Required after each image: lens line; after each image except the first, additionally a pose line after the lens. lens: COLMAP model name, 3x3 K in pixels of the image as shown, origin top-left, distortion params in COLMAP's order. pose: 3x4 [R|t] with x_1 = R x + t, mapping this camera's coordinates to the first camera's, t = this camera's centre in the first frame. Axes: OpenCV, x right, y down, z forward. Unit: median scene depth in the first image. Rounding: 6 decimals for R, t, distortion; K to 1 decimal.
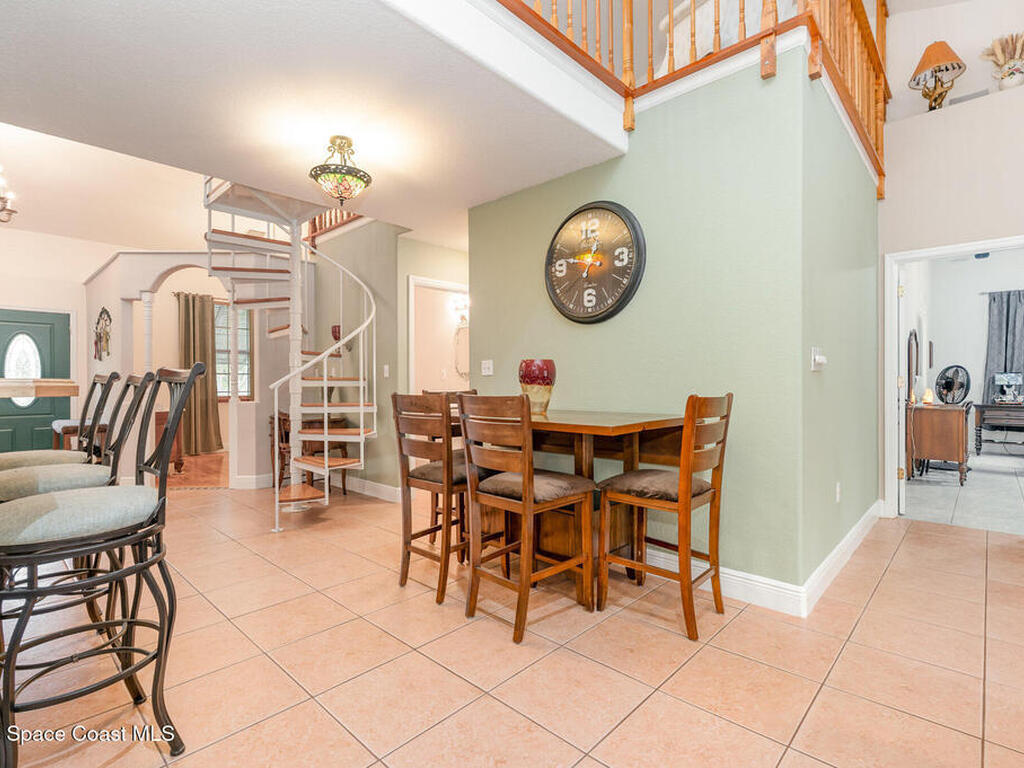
lens RADIAL K [[512.0, 0, 515.0], [0, 512.0, 381.7], [0, 0, 1]] dist [-0.001259, -0.000778]
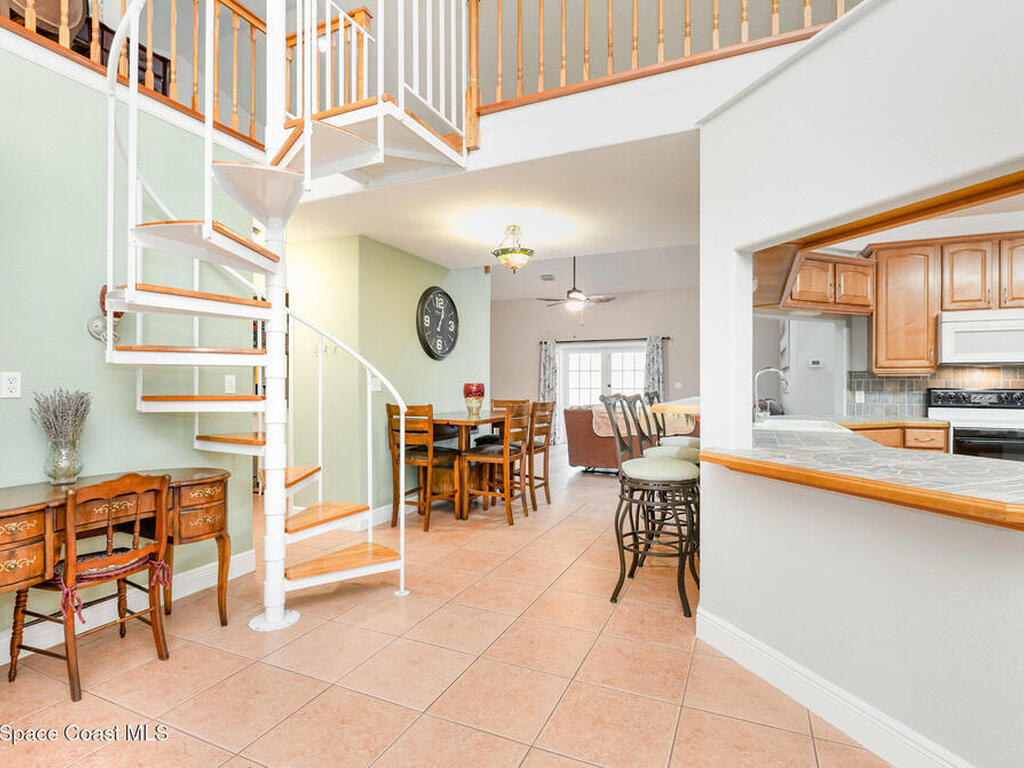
lens RADIAL K [[512.0, 0, 515.0], [0, 512.0, 381.7], [0, 0, 1]] dist [-0.001259, -0.000778]
pose [[-0.317060, 0.004298, 0.948396, -1.569543], [-0.002267, 0.999983, -0.005290, -0.037300], [-0.948403, -0.003827, -0.317045, 1.351285]]
